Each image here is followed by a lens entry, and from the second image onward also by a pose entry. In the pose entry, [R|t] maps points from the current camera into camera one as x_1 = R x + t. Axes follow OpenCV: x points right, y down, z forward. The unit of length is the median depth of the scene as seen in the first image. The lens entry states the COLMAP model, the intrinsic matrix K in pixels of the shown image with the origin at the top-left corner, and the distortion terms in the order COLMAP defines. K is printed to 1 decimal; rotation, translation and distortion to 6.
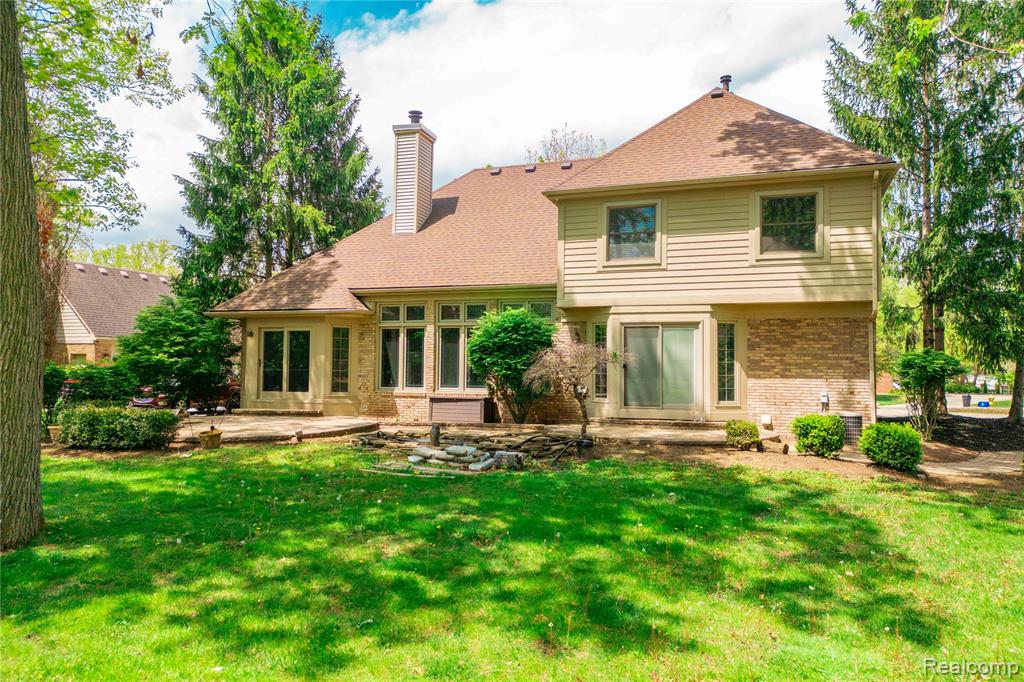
lens RADIAL K [[731.4, 0, 512.0], [0, 731.4, 341.0], [0, 0, 1]] dist [0.114741, -0.107208]
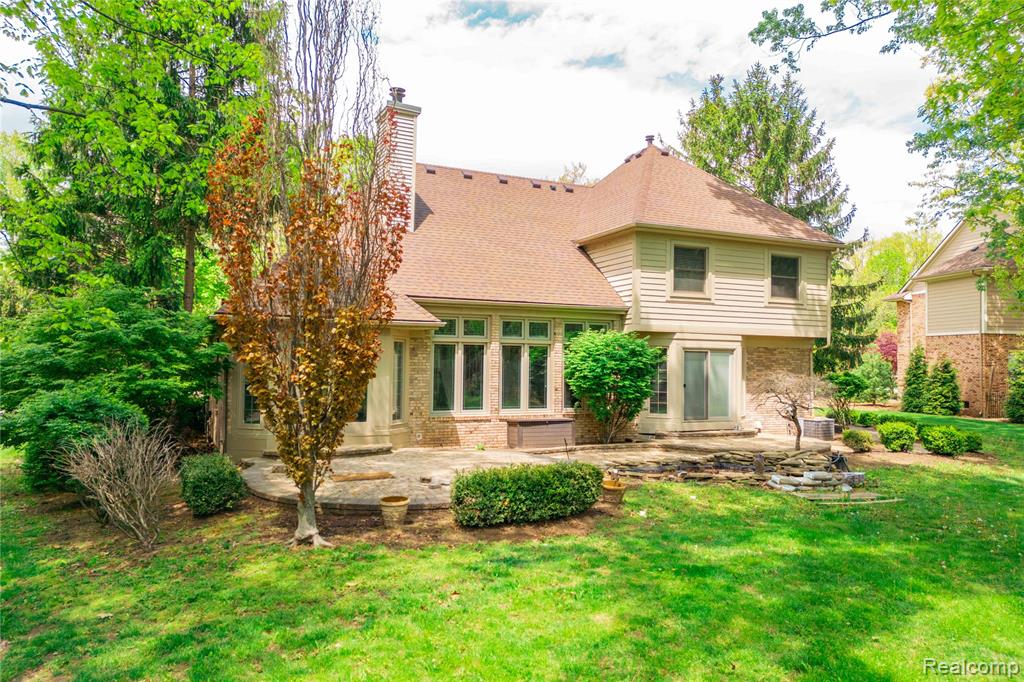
lens RADIAL K [[731.4, 0, 512.0], [0, 731.4, 341.0], [0, 0, 1]] dist [0.114741, -0.107208]
pose [[0.704795, 0.020211, 0.709123, -0.843297], [-0.032526, 0.999463, 0.003841, -0.030417], [-0.708665, -0.025772, 0.705074, 0.378459]]
